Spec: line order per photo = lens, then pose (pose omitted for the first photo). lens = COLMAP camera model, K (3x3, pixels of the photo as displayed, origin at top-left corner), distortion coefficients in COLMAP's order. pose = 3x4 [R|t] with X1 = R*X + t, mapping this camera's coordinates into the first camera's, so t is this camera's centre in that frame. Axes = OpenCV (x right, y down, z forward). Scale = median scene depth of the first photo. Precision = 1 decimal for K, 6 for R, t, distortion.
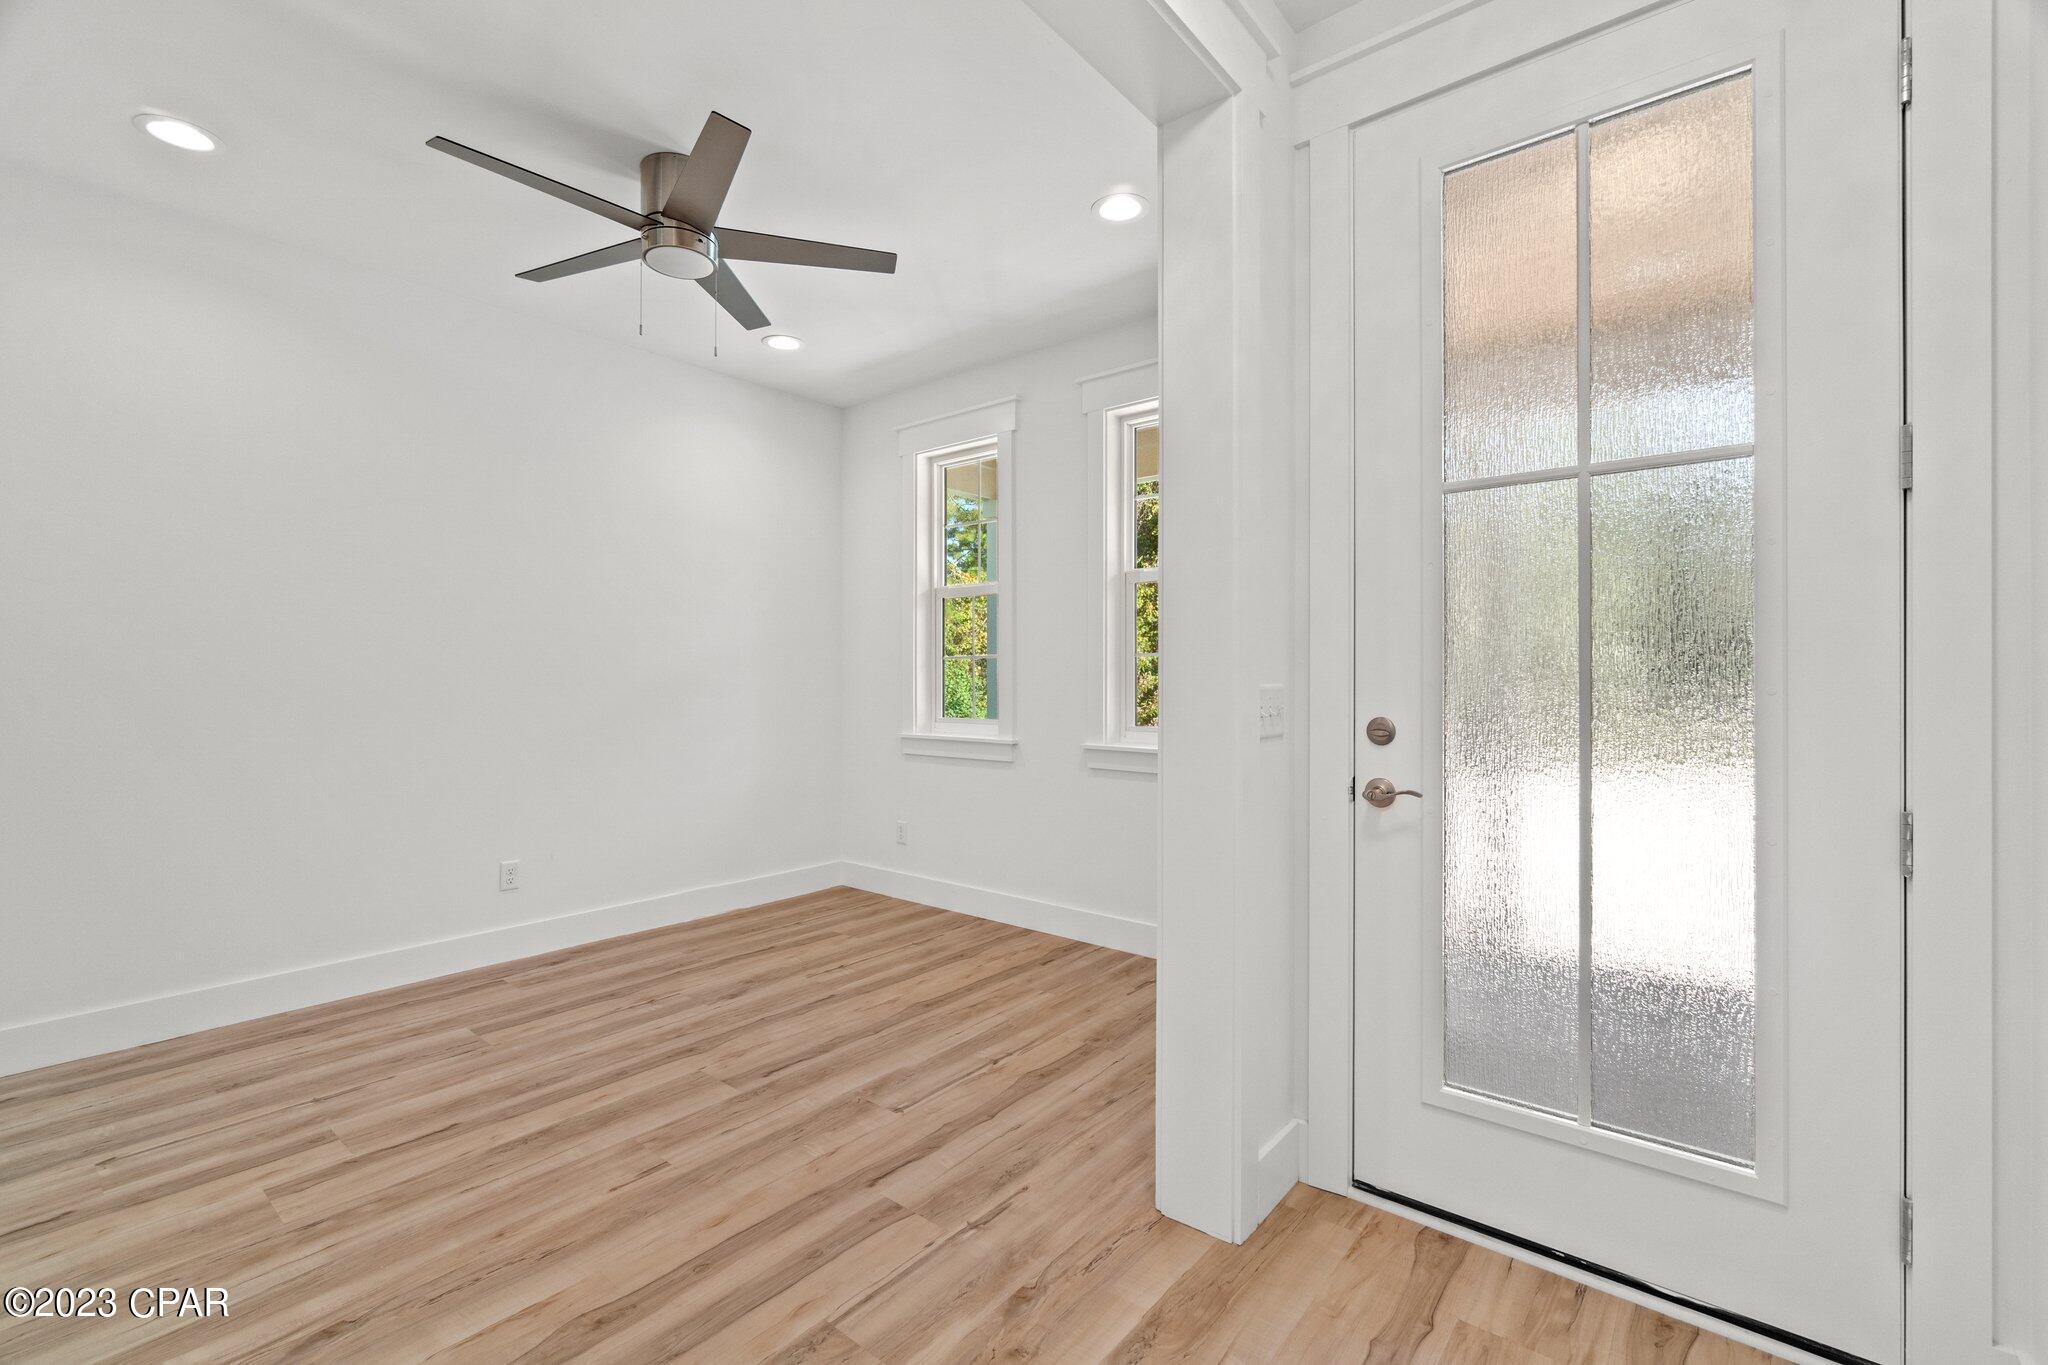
lens RADIAL K [[886.8, 0, 1024.0], [0, 886.8, 682.5], [0, 0, 1]] dist [-0.001448, -0.000342]
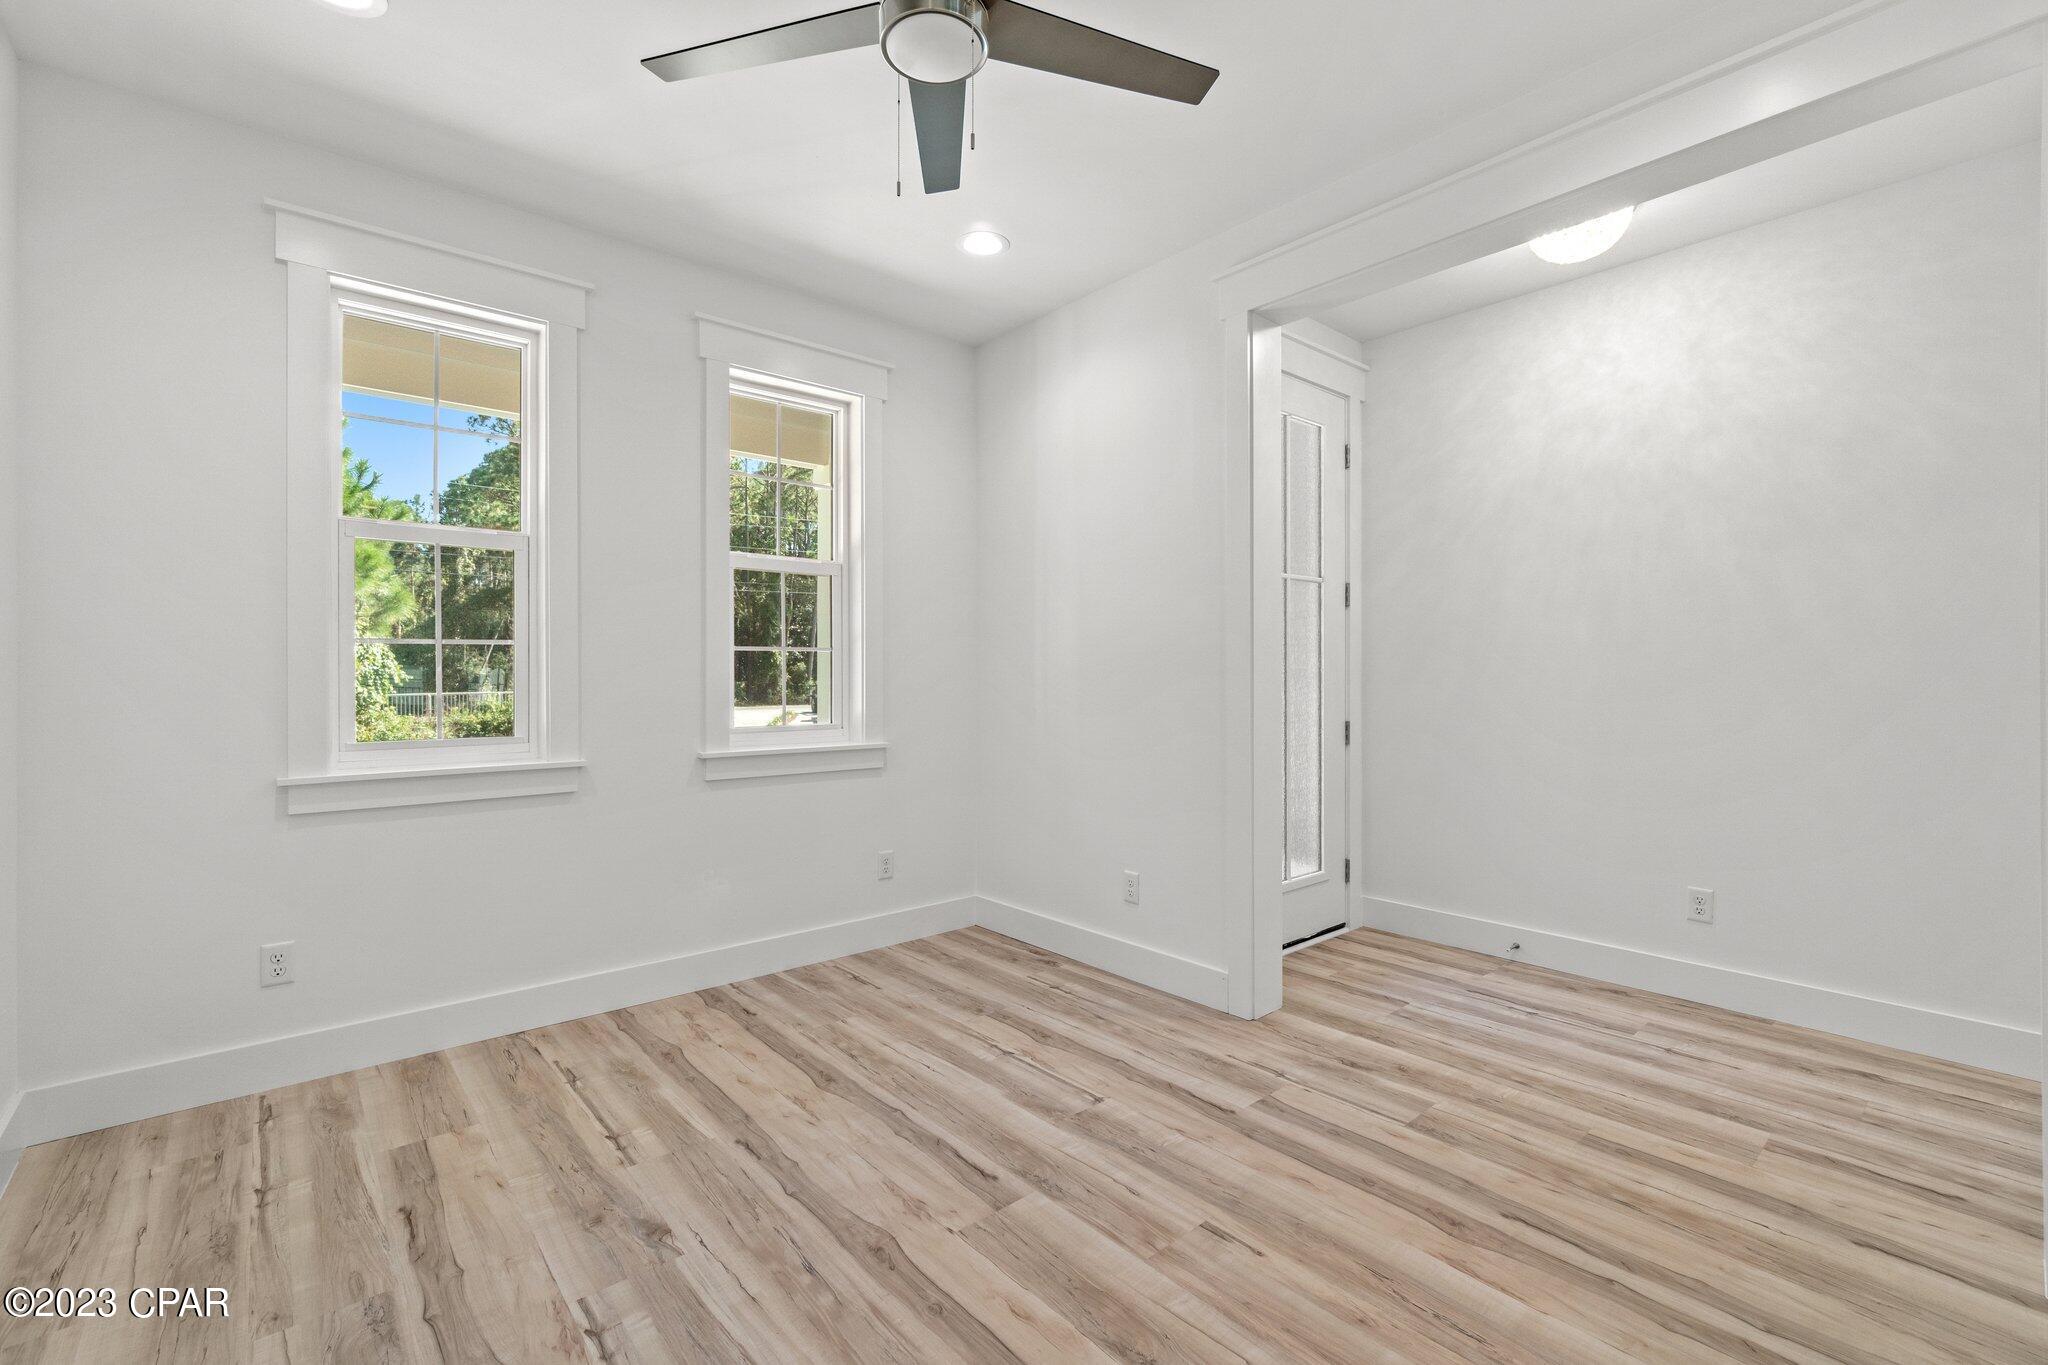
lens RADIAL K [[886.8, 0, 1024.0], [0, 886.8, 682.5], [0, 0, 1]] dist [-0.001448, -0.000342]
pose [[0.167118, -0.009447, 0.985892, -0.942628], [0.005528, 0.999947, 0.008645, -0.004801], [-0.985921, 0.004005, 0.167161, 0.744520]]
